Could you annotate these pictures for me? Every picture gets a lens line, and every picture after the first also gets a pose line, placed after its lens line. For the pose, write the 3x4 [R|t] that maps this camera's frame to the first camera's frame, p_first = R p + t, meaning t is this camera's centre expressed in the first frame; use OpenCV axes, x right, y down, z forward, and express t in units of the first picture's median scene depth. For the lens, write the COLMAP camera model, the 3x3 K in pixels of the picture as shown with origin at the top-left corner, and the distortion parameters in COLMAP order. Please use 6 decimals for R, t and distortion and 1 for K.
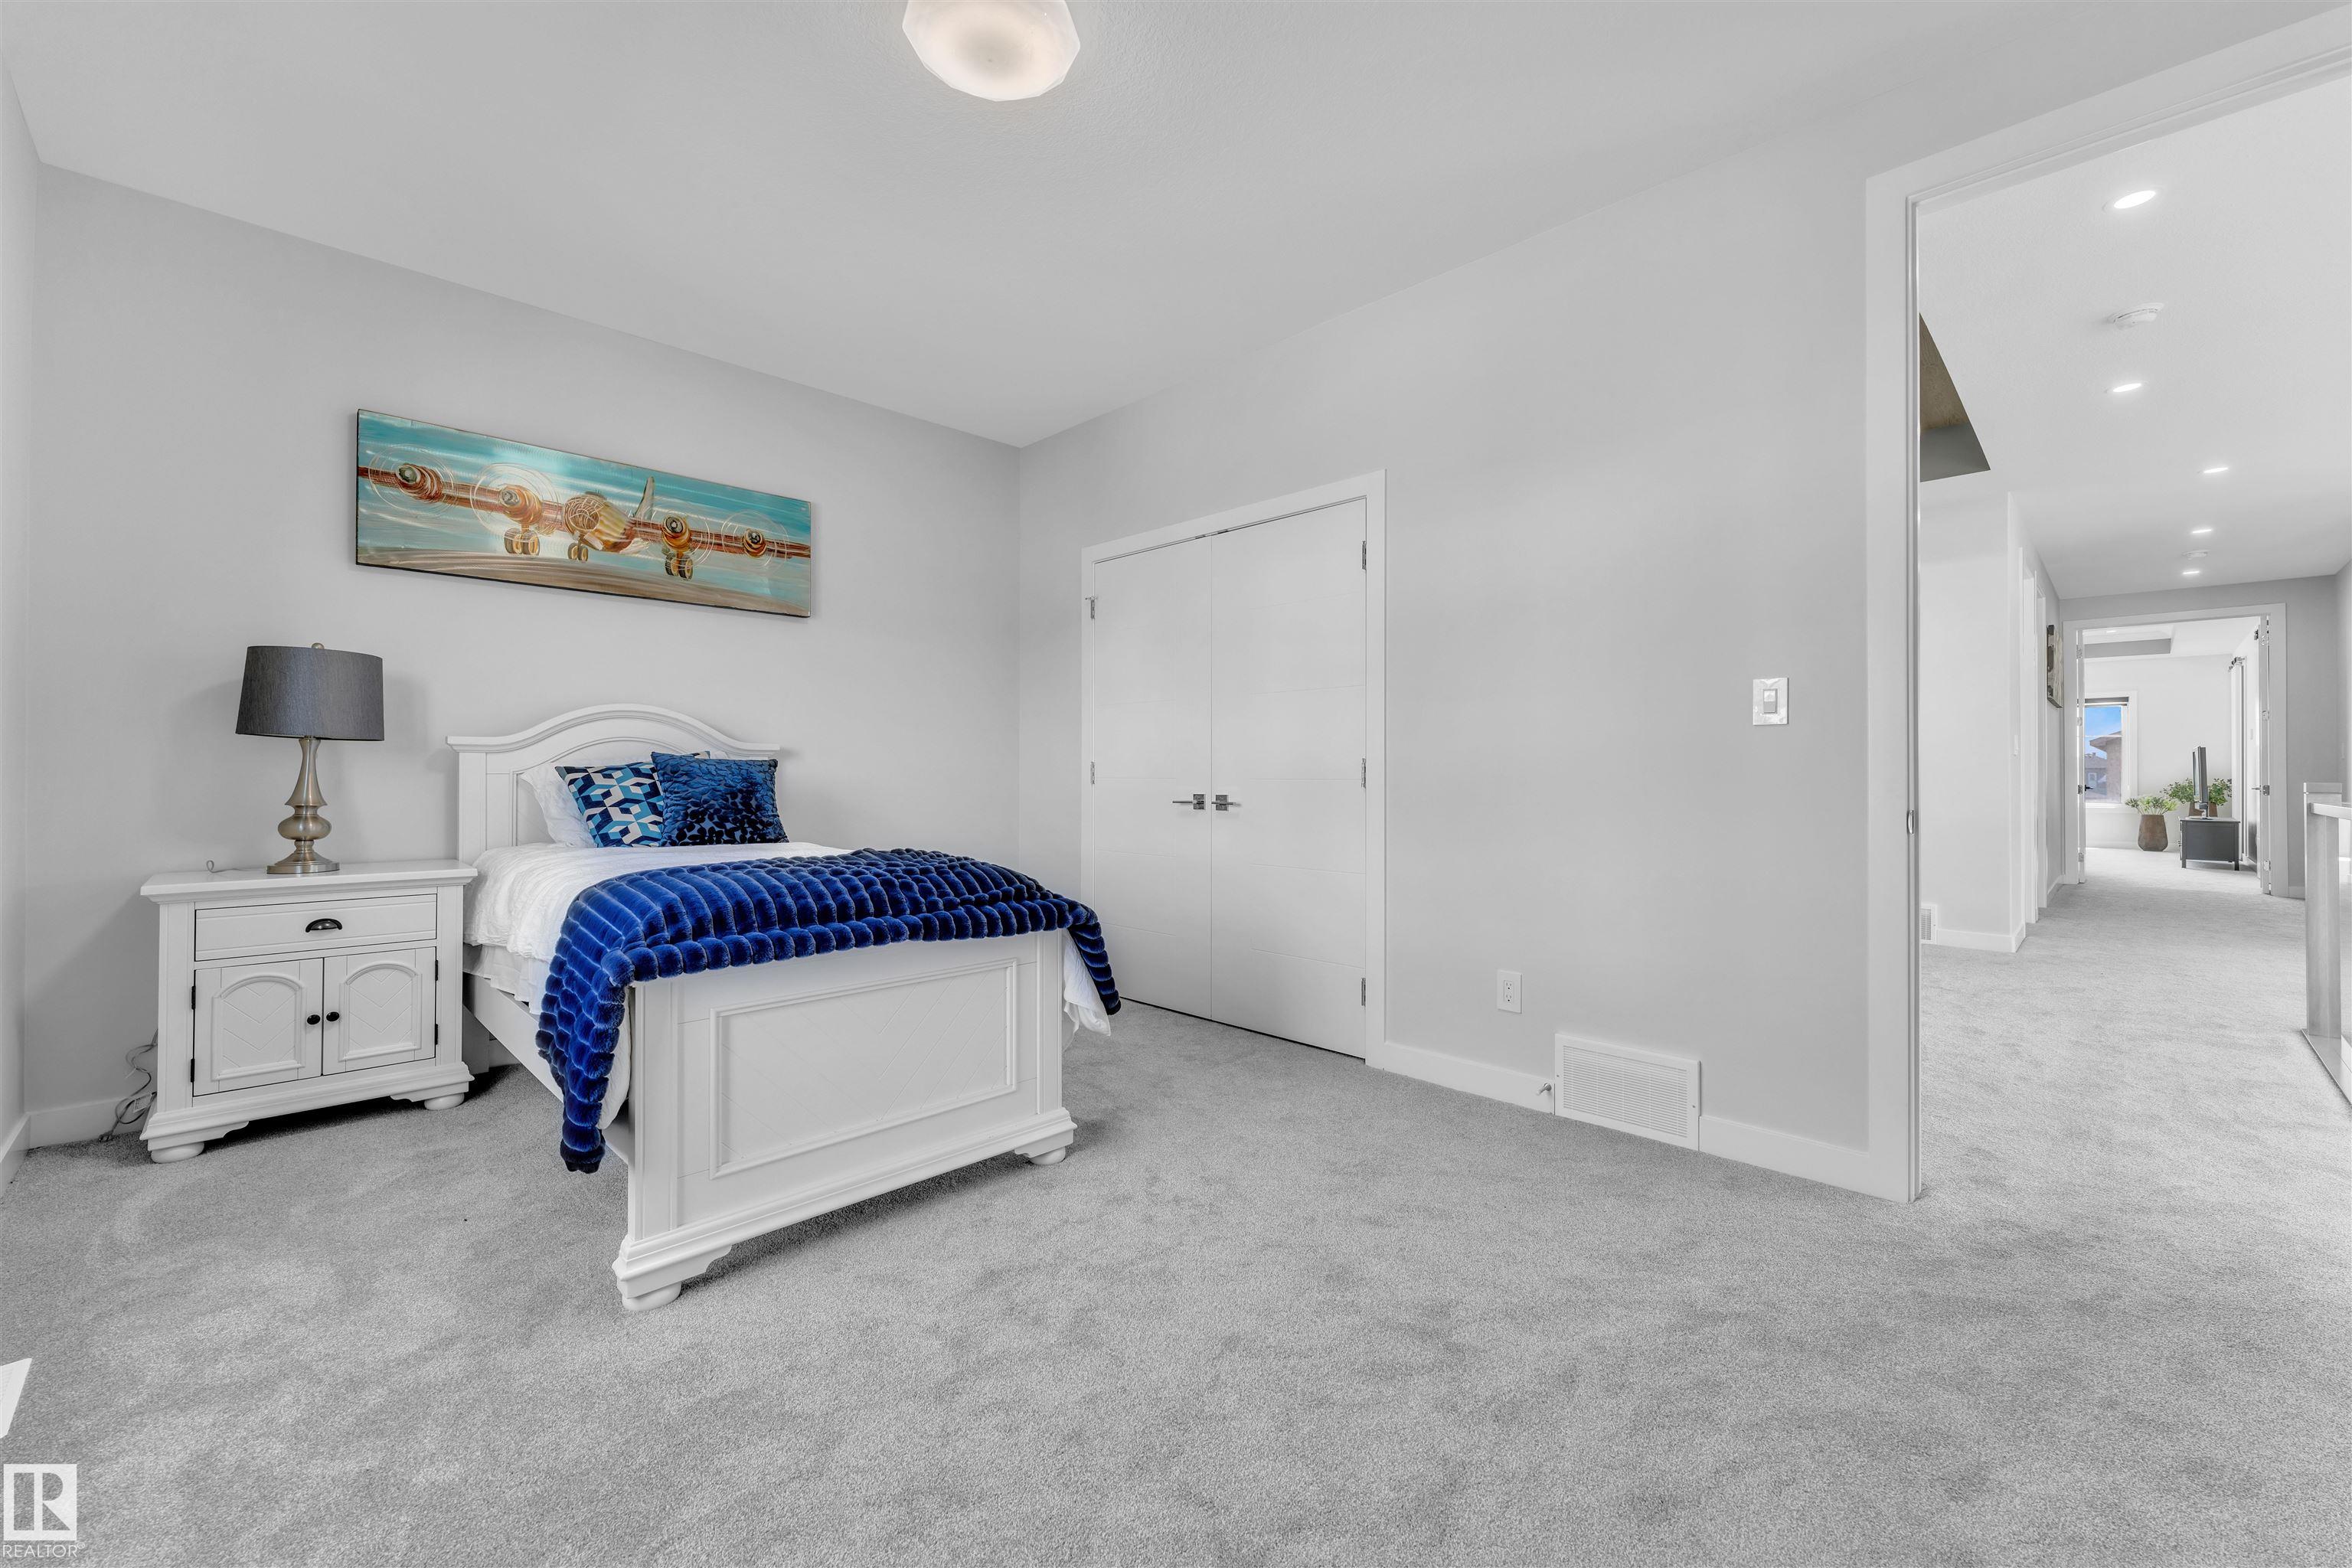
lens RADIAL K [[951.3, 0, 1162.6], [0, 951.3, 775.5], [0, 0, 1]] dist [0.002765, 0.000367]
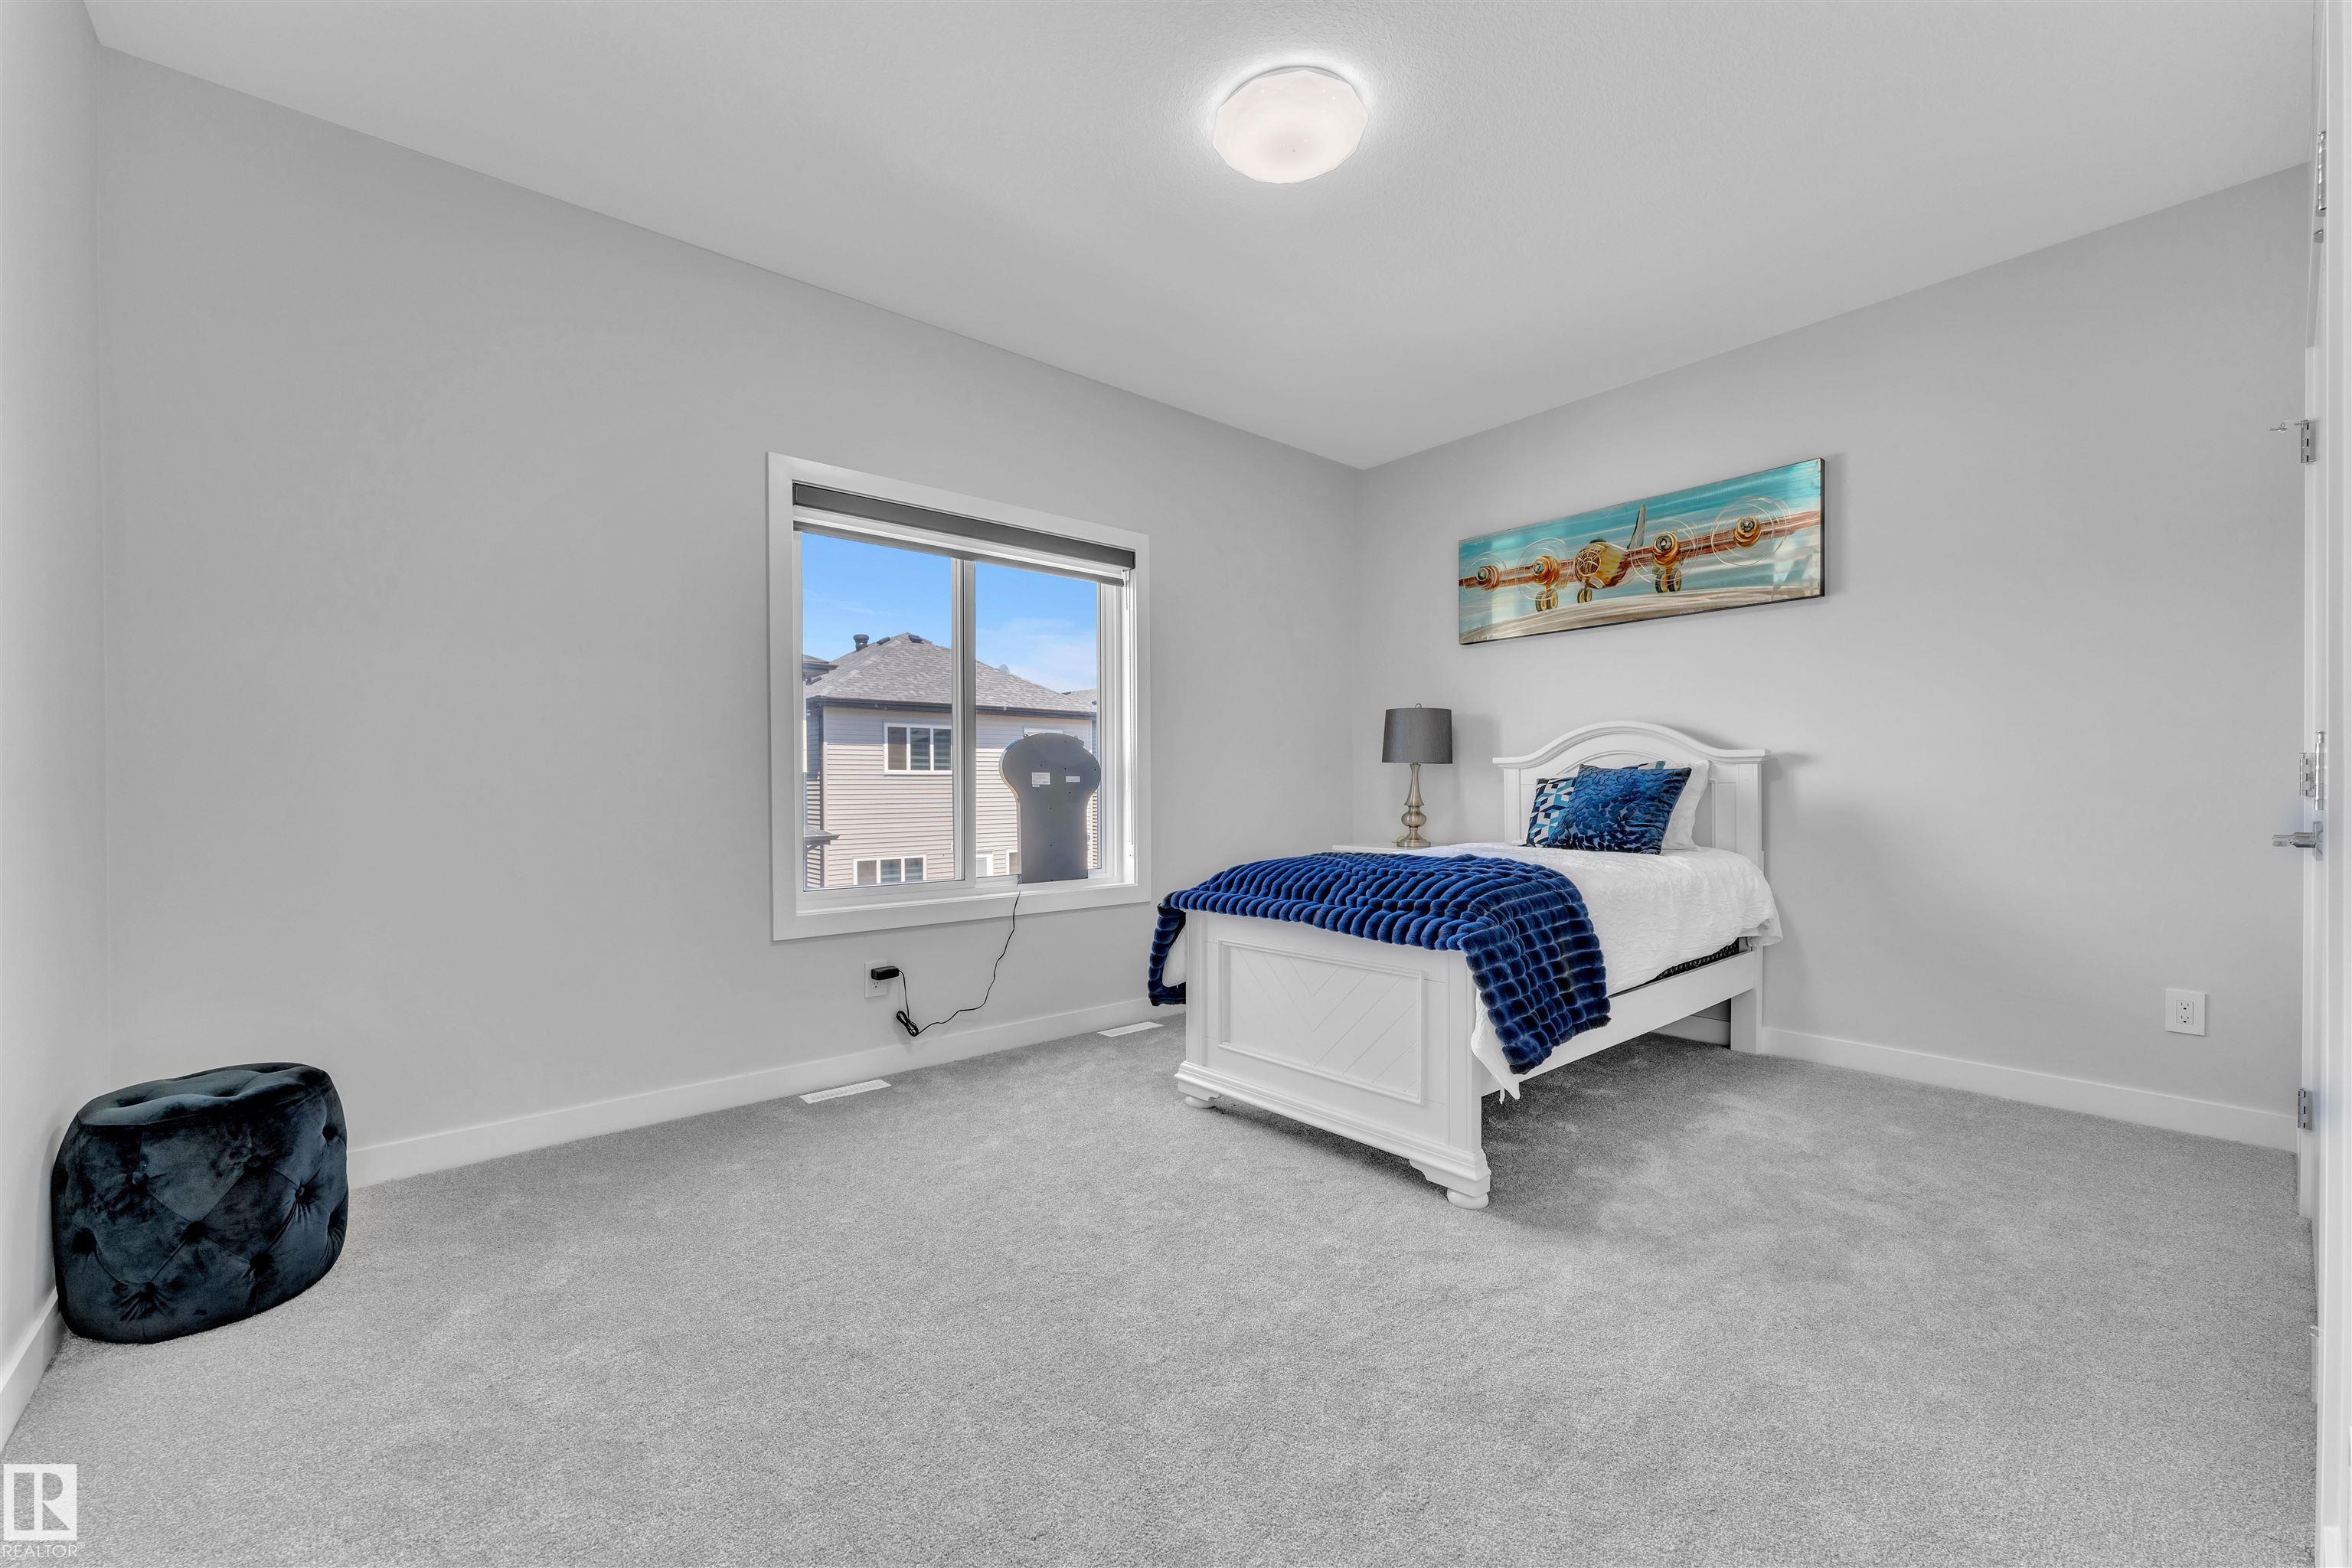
lens RADIAL K [[951.3, 0, 1162.5], [0, 951.3, 790.7], [0, 0, 1]] dist [0.002765, 0.000367]
pose [[-0.067015, 0.003553, -0.997746, 0.641090], [0.006063, 0.999977, 0.003154, -0.000514], [0.997734, -0.005838, -0.067035, 0.601417]]
